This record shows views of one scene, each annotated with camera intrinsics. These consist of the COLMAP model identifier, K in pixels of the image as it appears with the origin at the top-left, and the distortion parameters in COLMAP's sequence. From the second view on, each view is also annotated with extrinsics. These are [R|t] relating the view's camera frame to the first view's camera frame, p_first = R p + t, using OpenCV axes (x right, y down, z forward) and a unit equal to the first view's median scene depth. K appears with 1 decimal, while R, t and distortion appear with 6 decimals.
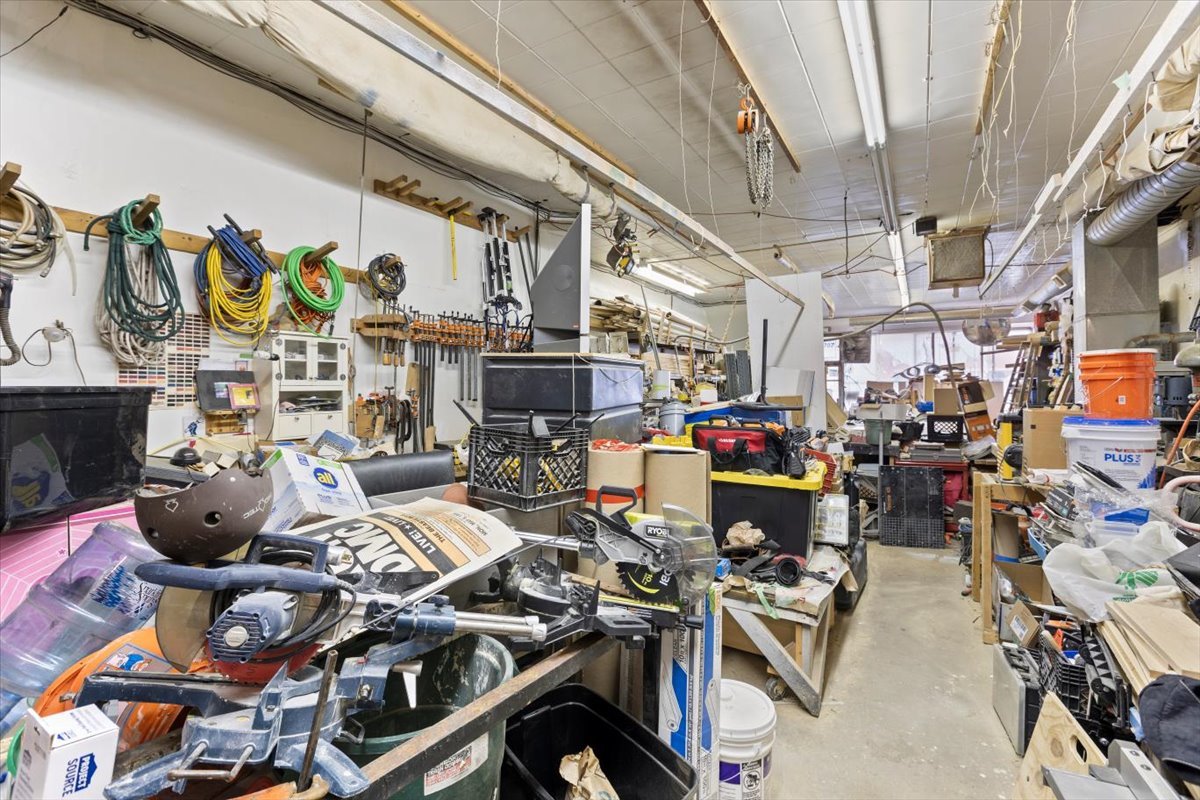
lens RADIAL K [[521.4, 0, 600.2], [0, 521.4, 391.3], [0, 0, 1]] dist [-0.000080, -0.000004]
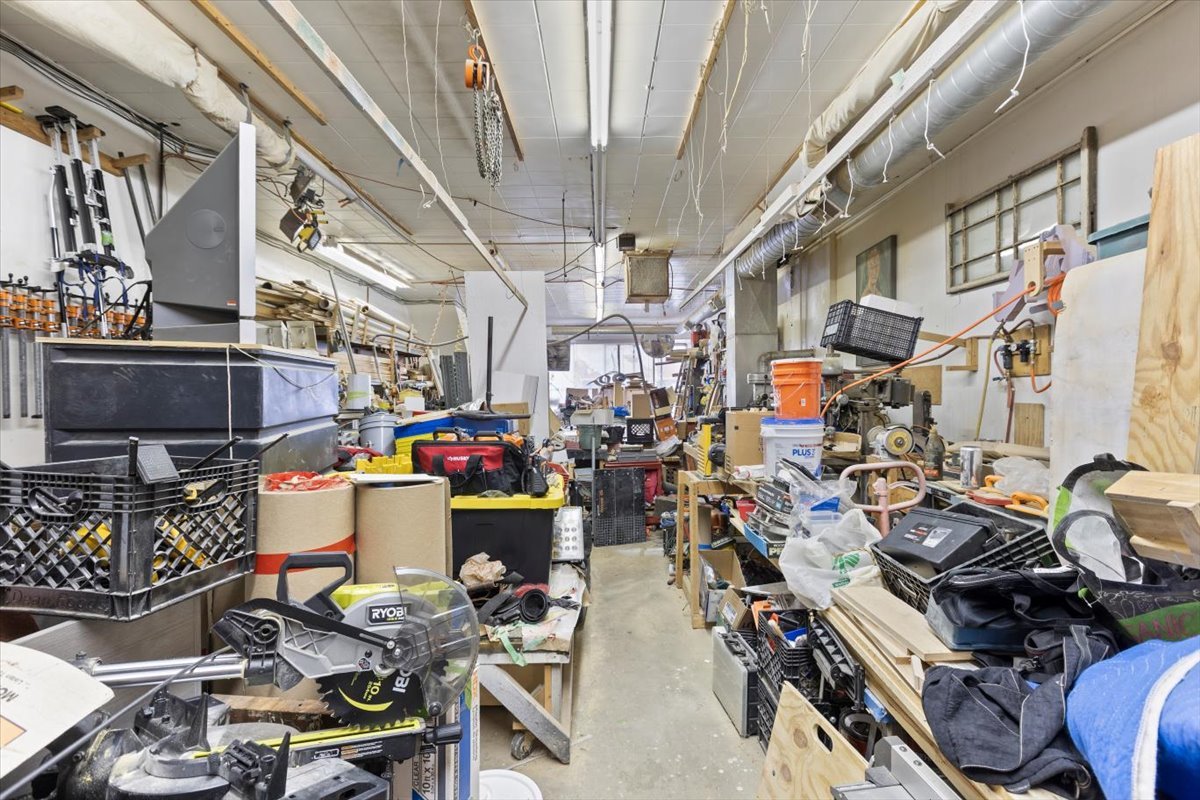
lens RADIAL K [[537.2, 0, 600.8], [0, 537.2, 403.1], [0, 0, 1]] dist [-0.001749, -0.000429]
pose [[0.851091, -0.014258, 0.524825, -0.006583], [0.010216, 0.999892, 0.010597, 0.000862], [-0.524919, -0.003657, 0.851144, 0.155980]]
